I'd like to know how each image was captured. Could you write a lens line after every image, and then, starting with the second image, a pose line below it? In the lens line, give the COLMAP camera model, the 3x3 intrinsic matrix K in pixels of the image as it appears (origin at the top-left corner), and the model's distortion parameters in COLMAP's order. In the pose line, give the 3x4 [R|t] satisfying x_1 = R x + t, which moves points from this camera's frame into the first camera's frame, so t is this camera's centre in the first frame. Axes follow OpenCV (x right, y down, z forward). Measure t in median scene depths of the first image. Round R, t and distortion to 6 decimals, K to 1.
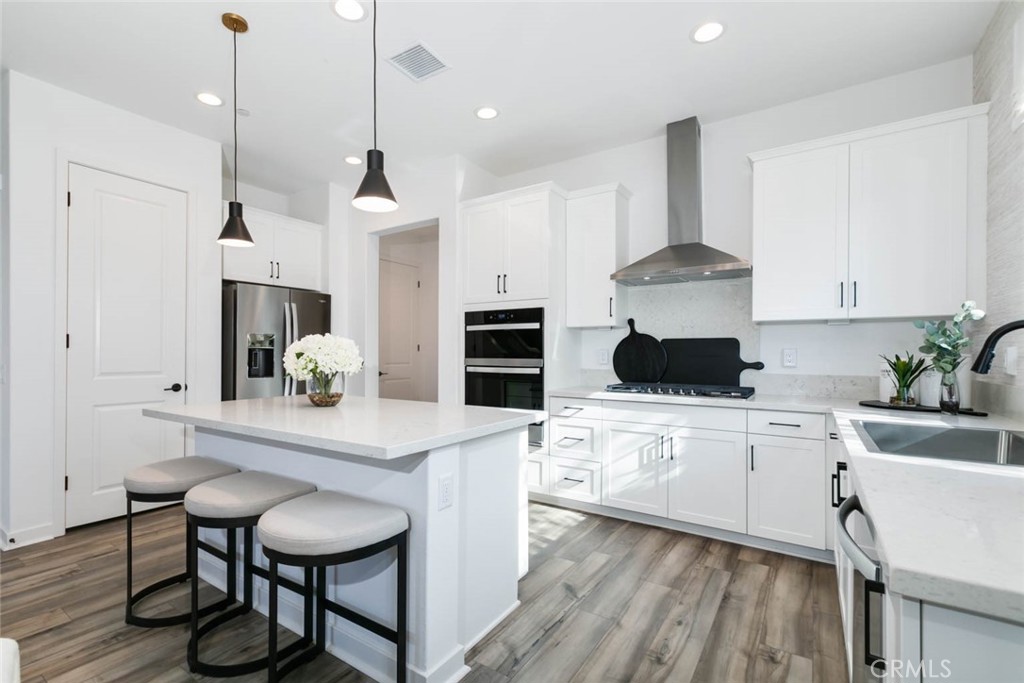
lens RADIAL K [[469.4, 0, 496.3], [0, 469.4, 349.9], [0, 0, 1]] dist [0.001205, 0.000491]
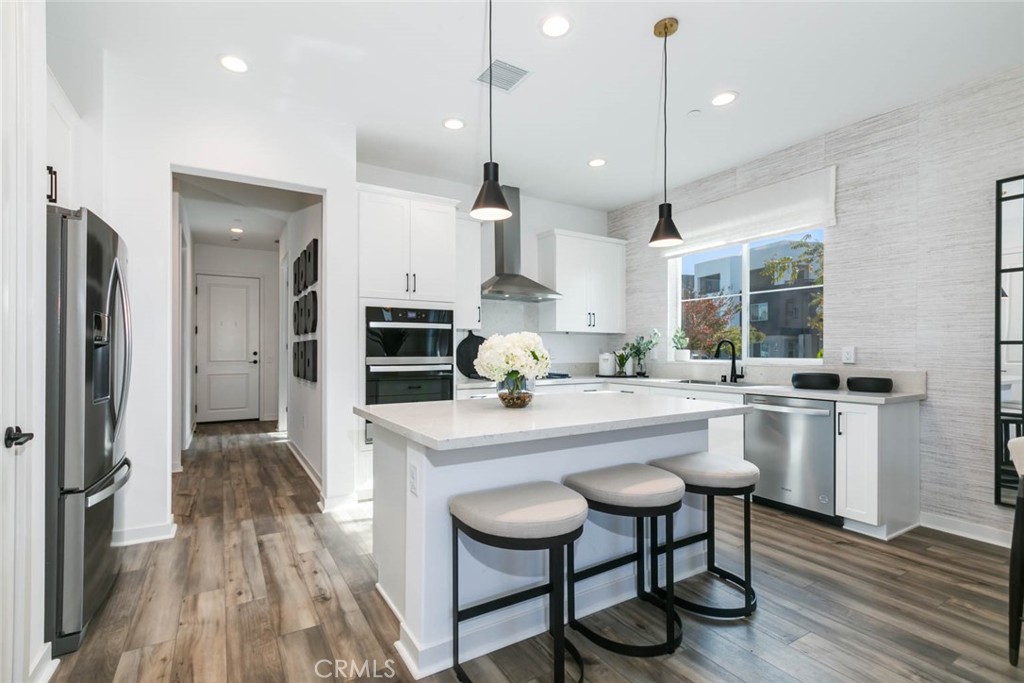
lens RADIAL K [[457.1, 0, 472.2], [0, 457.1, 351.0], [0, 0, 1]] dist [0.001590, 0.000394]
pose [[0.453745, -0.000731, 0.891131, -0.887574], [-0.002473, 0.999995, 0.002080, 0.004119], [-0.891128, -0.003147, 0.453741, 0.482620]]
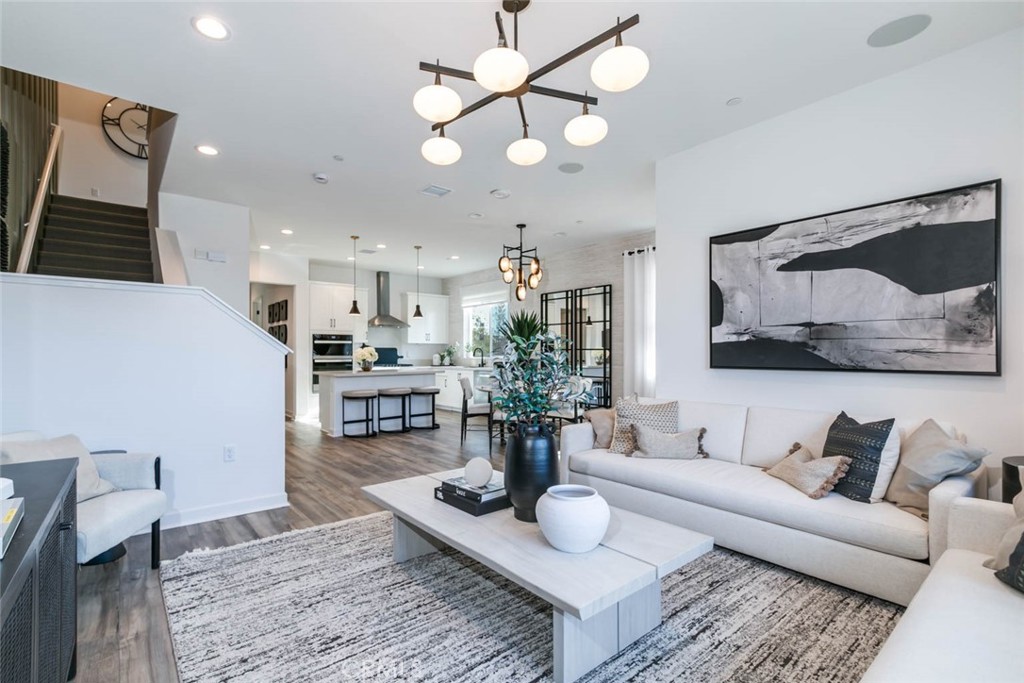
lens RADIAL K [[462.8, 0, 467.6], [0, 462.8, 349.3], [0, 0, 1]] dist [-0.000992, 0.000040]
pose [[0.324812, 0.006051, 0.945759, -2.105635], [-0.000961, 0.999981, -0.006068, 0.000703], [-0.945778, 0.001062, 0.324812, -0.389218]]
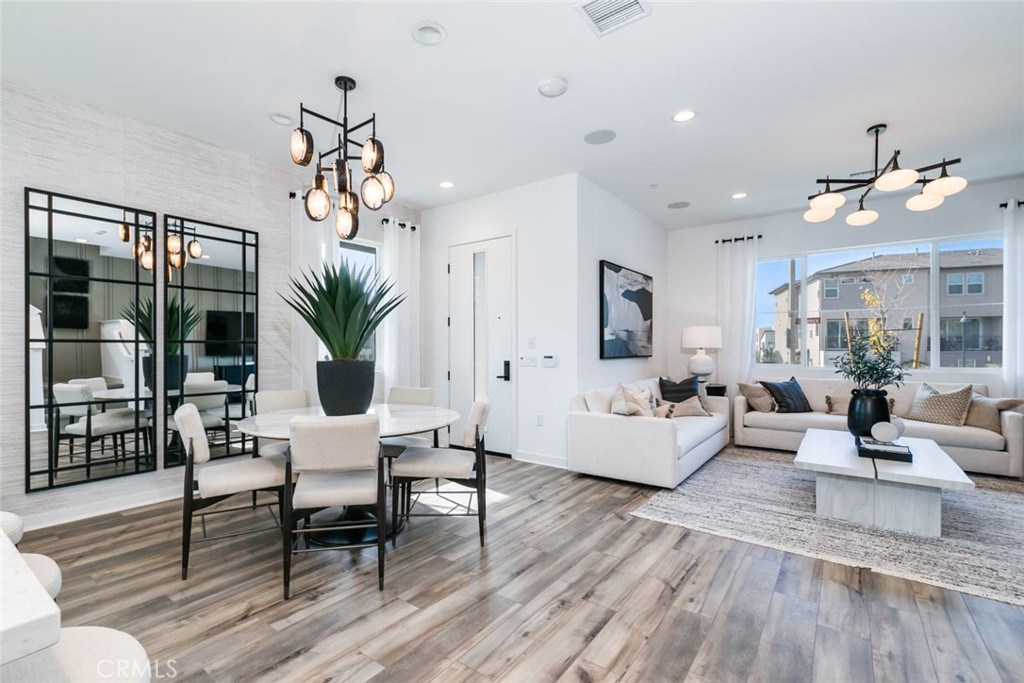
lens RADIAL K [[459.6, 0, 499.0], [0, 459.6, 351.3], [0, 0, 1]] dist [0.000761, 0.000395]
pose [[-0.998691, -0.000448, 0.051152, -0.673021], [-0.000039, 0.999968, 0.007986, 0.001948], [-0.051154, 0.007974, -0.998659, 0.837863]]
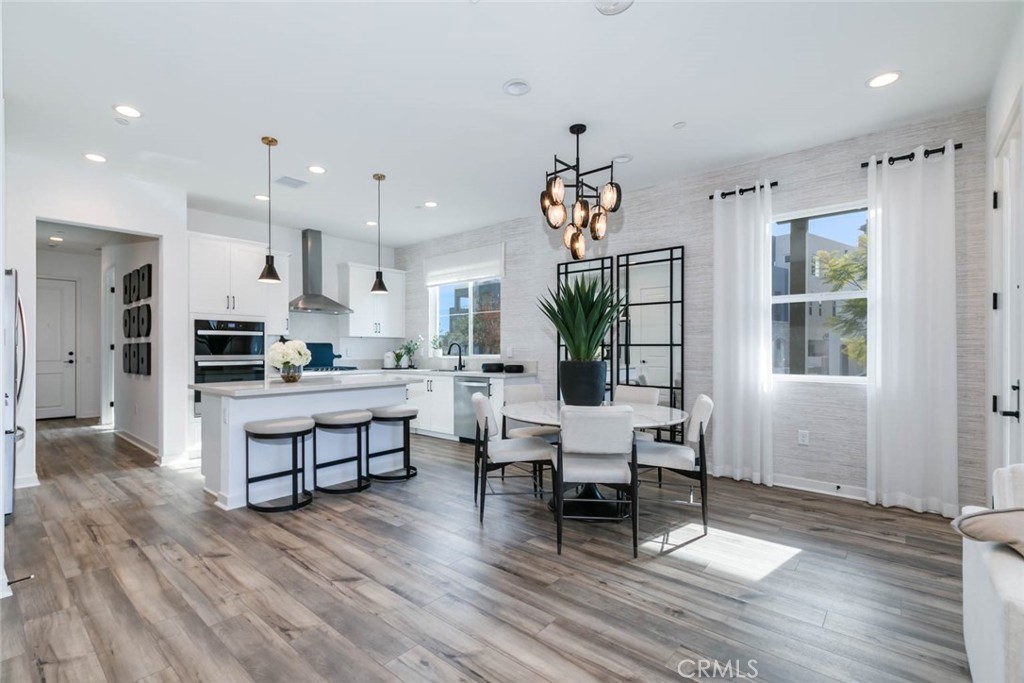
lens RADIAL K [[467.2, 0, 470.7], [0, 467.2, 347.2], [0, 0, 1]] dist [0.000343, 0.000028]
pose [[0.154881, 0.004427, 0.987923, -1.405345], [-0.000334, 0.999990, -0.004428, 0.000862], [-0.987933, 0.000356, 0.154881, 0.070816]]
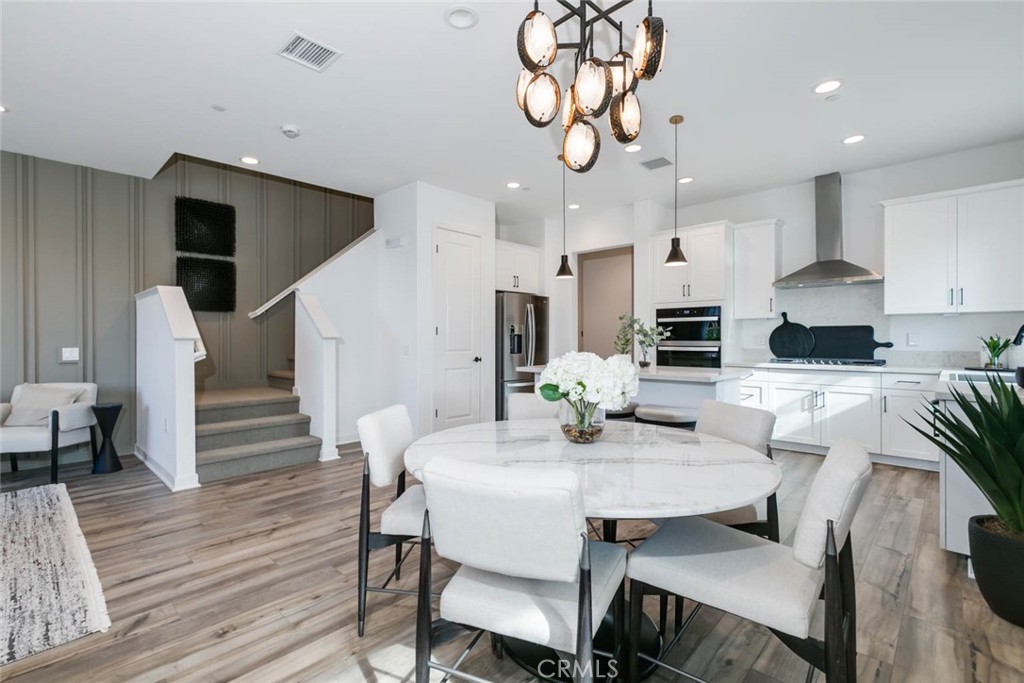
lens RADIAL K [[466.9, 0, 499.3], [0, 466.9, 336.9], [0, 0, 1]] dist [0.023221, -0.011605]
pose [[0.984997, -0.004456, -0.172514, -0.342707], [0.004625, 0.999989, 0.000575, 0.002463], [0.172510, -0.001364, 0.985007, -0.586924]]
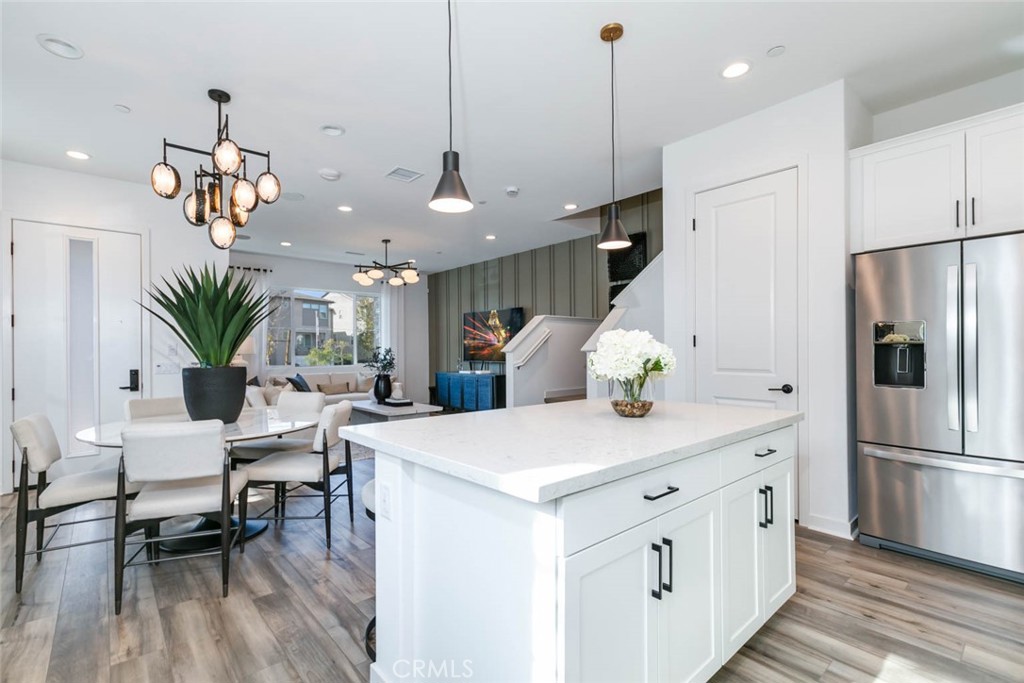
lens RADIAL K [[457.1, 0, 472.2], [0, 457.1, 351.0], [0, 0, 1]] dist [0.001590, 0.000394]
pose [[-0.289986, -0.000136, -0.957031, 0.348799], [0.009325, 0.999952, -0.002967, 0.004905], [0.956986, -0.009785, -0.289971, 0.706348]]
